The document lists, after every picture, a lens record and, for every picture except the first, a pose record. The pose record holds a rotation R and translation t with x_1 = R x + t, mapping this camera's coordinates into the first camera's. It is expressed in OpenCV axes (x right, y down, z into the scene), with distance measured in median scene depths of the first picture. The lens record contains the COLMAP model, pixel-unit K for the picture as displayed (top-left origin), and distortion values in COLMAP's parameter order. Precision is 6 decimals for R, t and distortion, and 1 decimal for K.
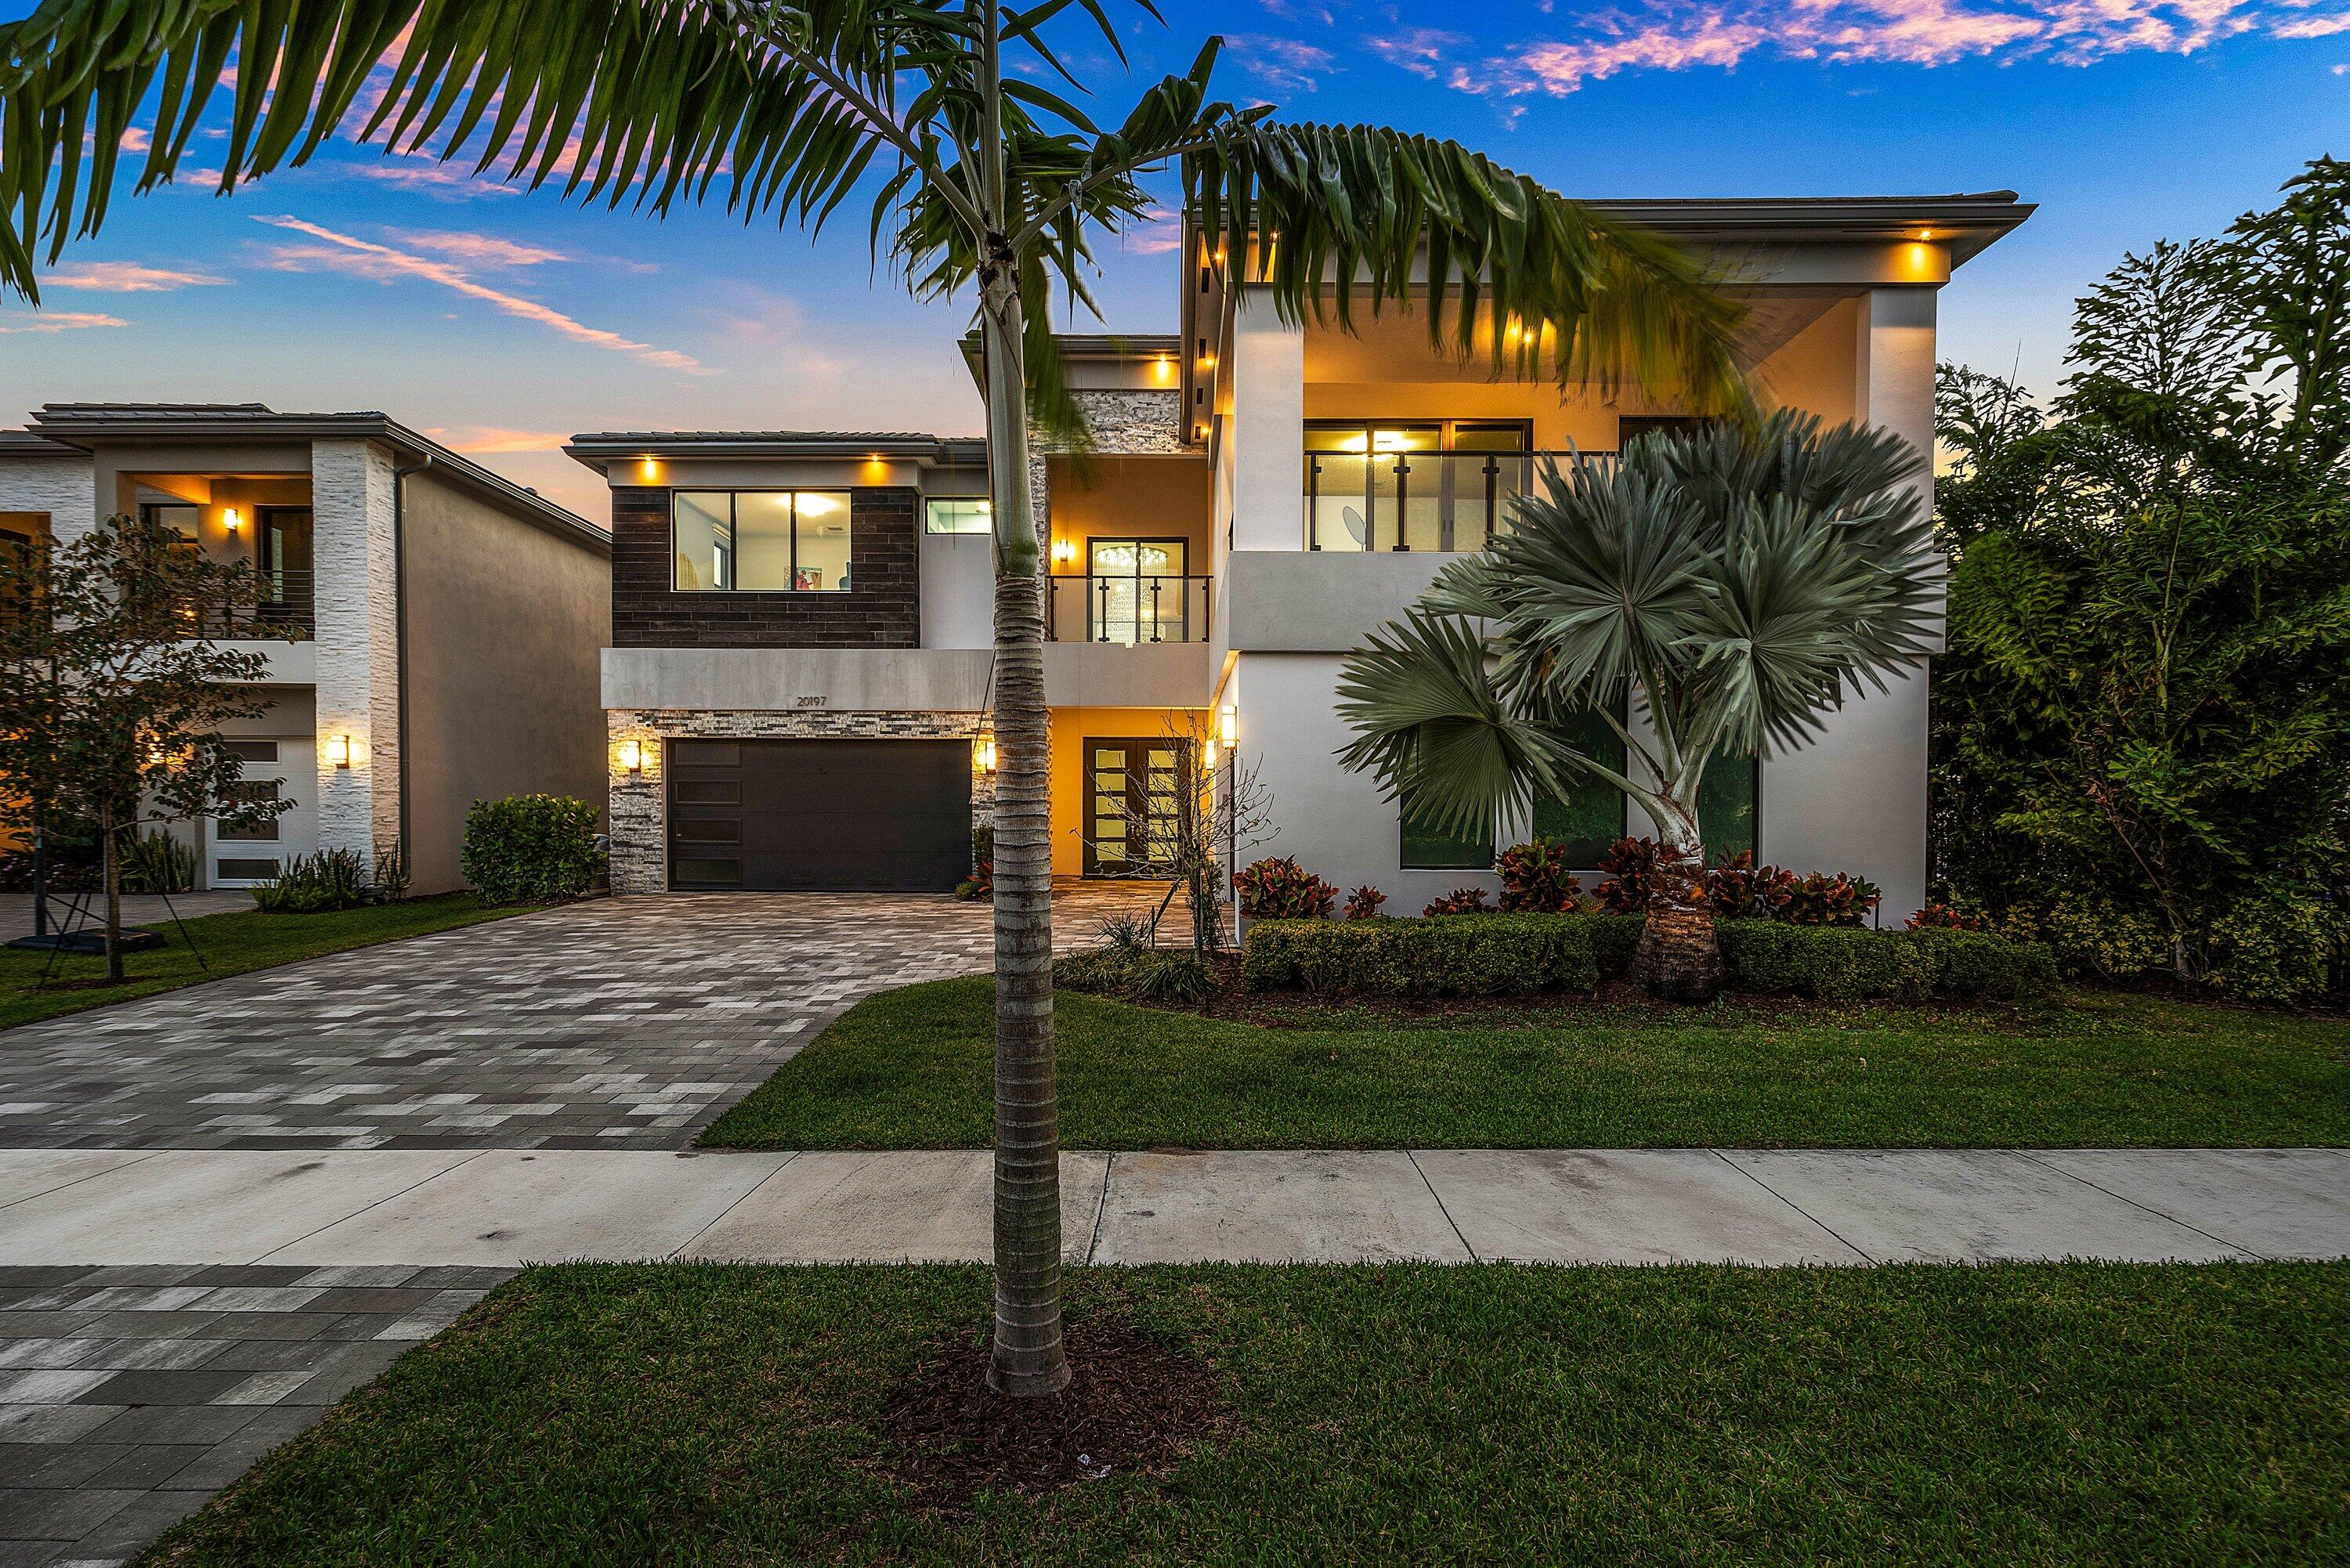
lens RADIAL K [[1064.3, 0, 1104.8], [0, 1064.3, 774.7], [0, 0, 1]] dist [-0.002487, 0.000542]
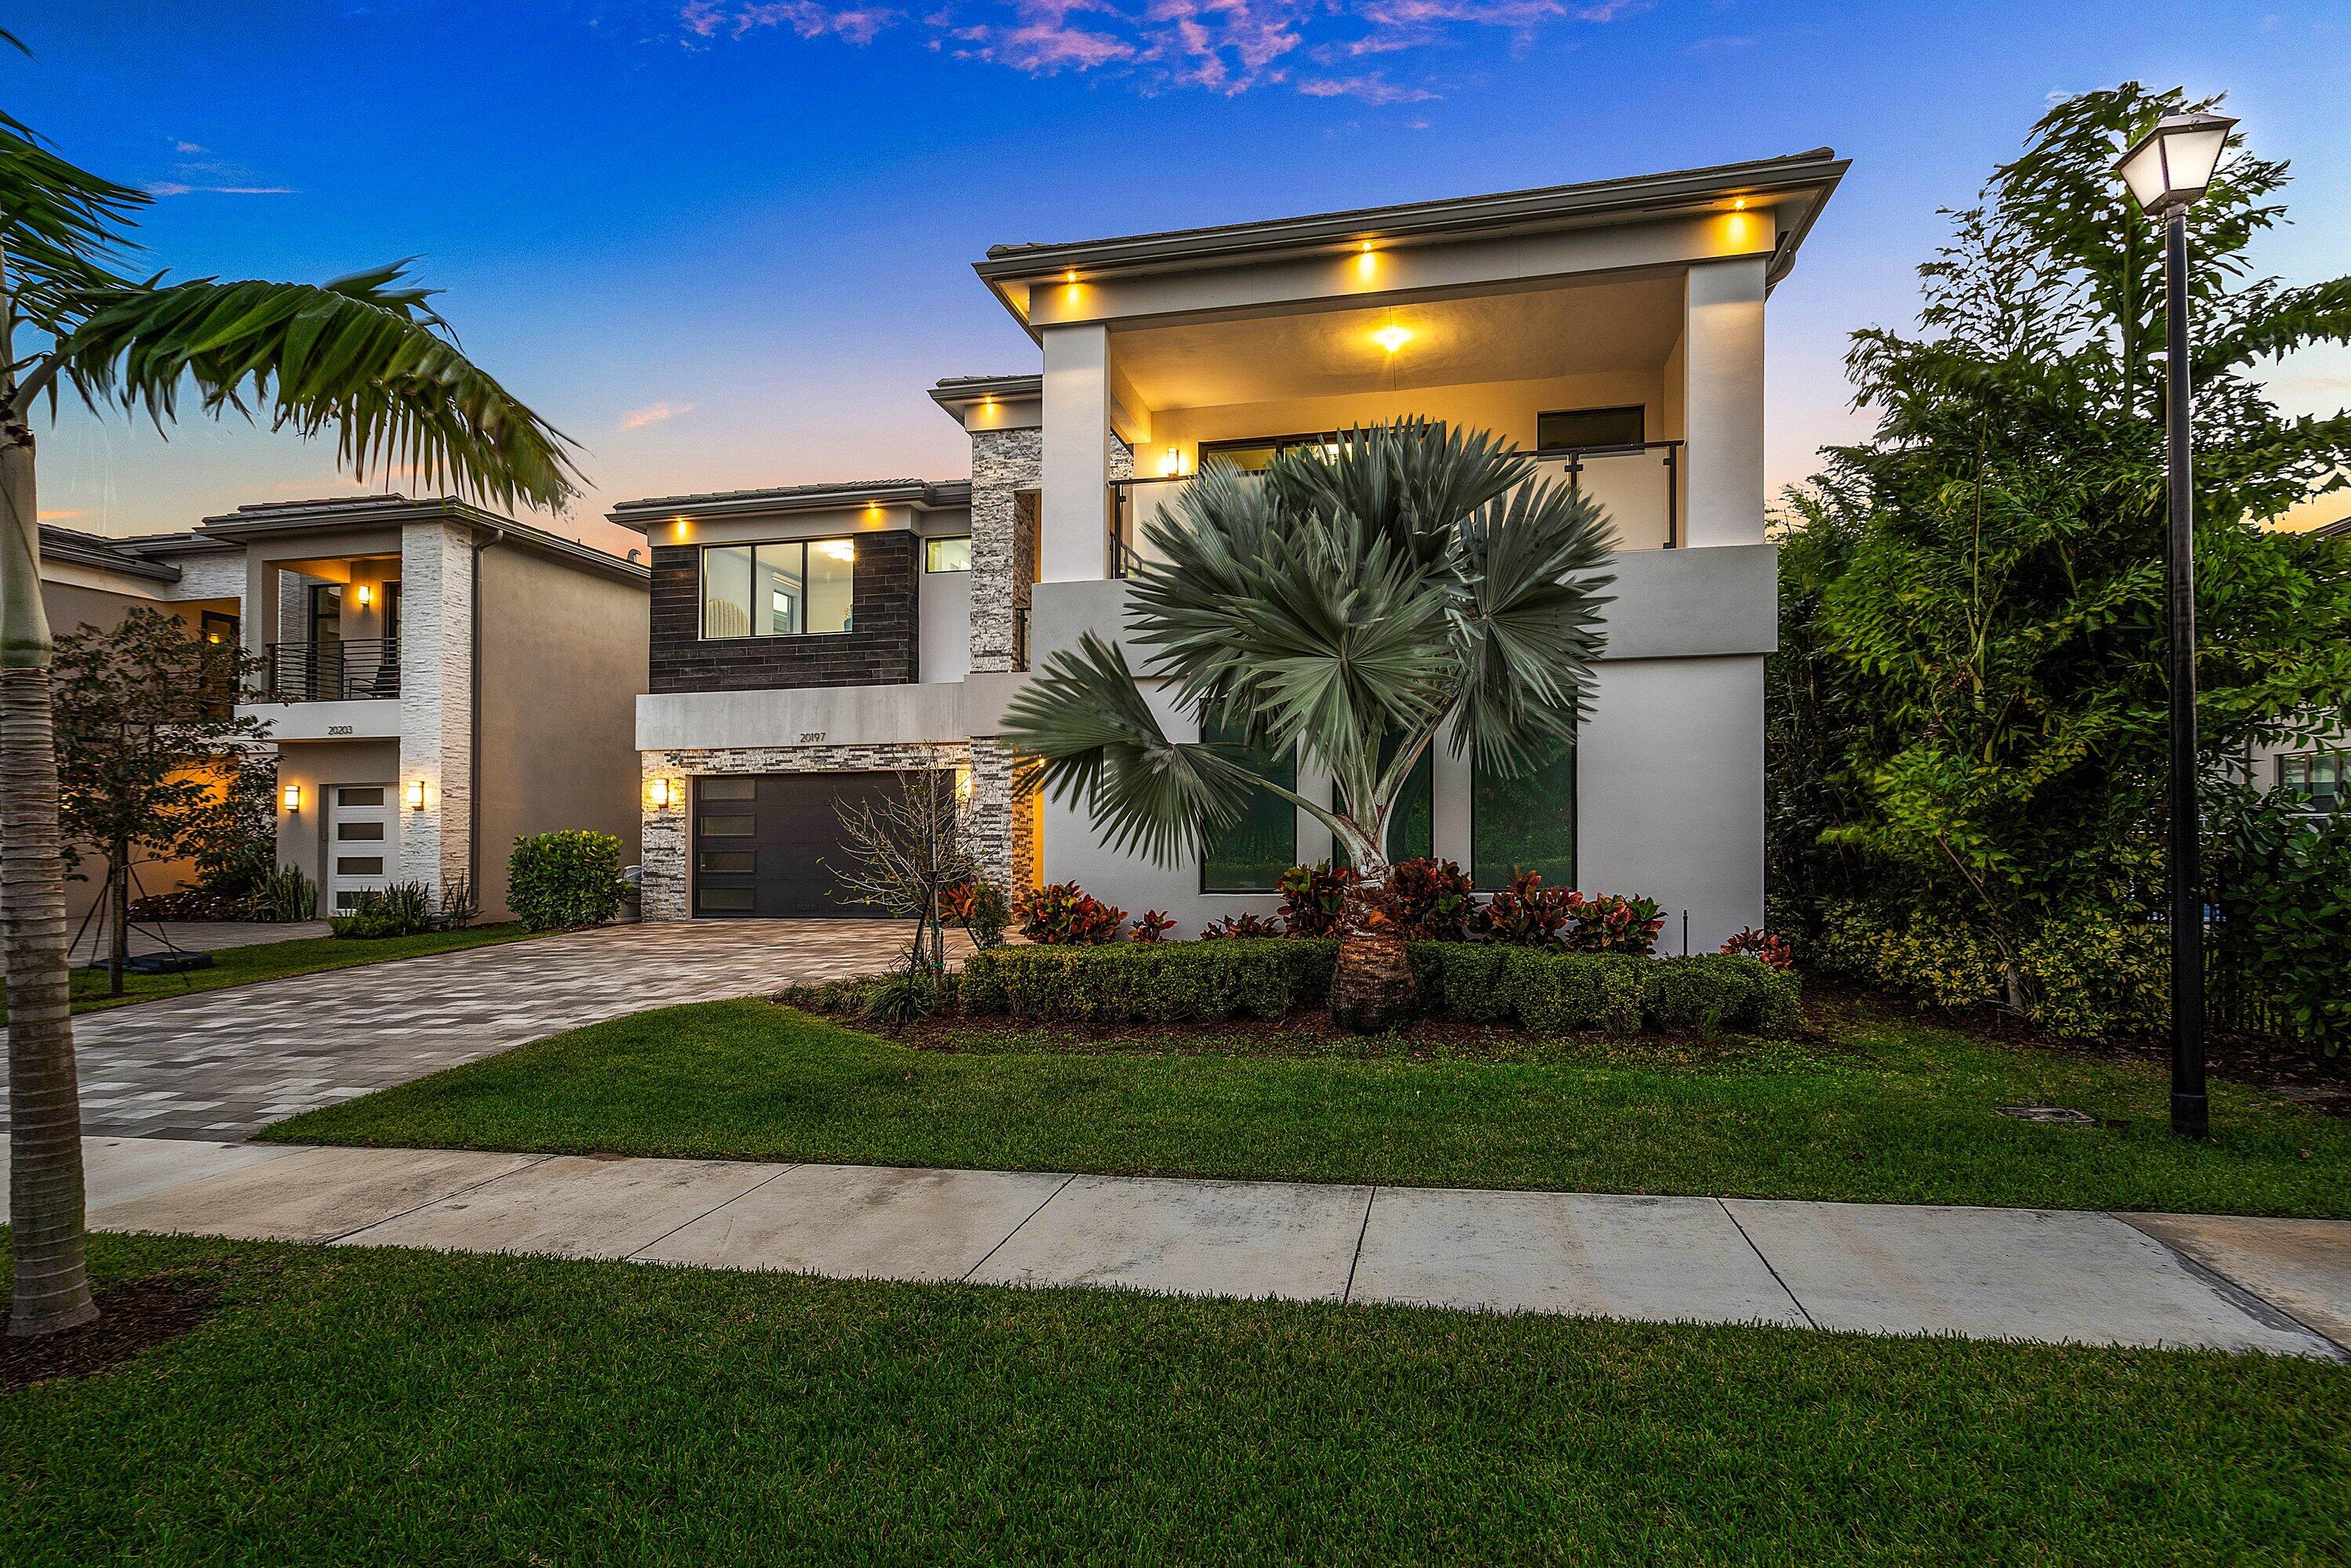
lens RADIAL K [[1087.8, 0, 1167.2], [0, 1087.8, 757.2], [0, 0, 1]] dist [-0.002479, 0.000627]
pose [[0.984665, -0.029066, -0.172018, 0.265764], [0.022891, 0.999024, -0.037772, -0.000416], [0.172948, 0.033255, 0.984369, -0.003875]]
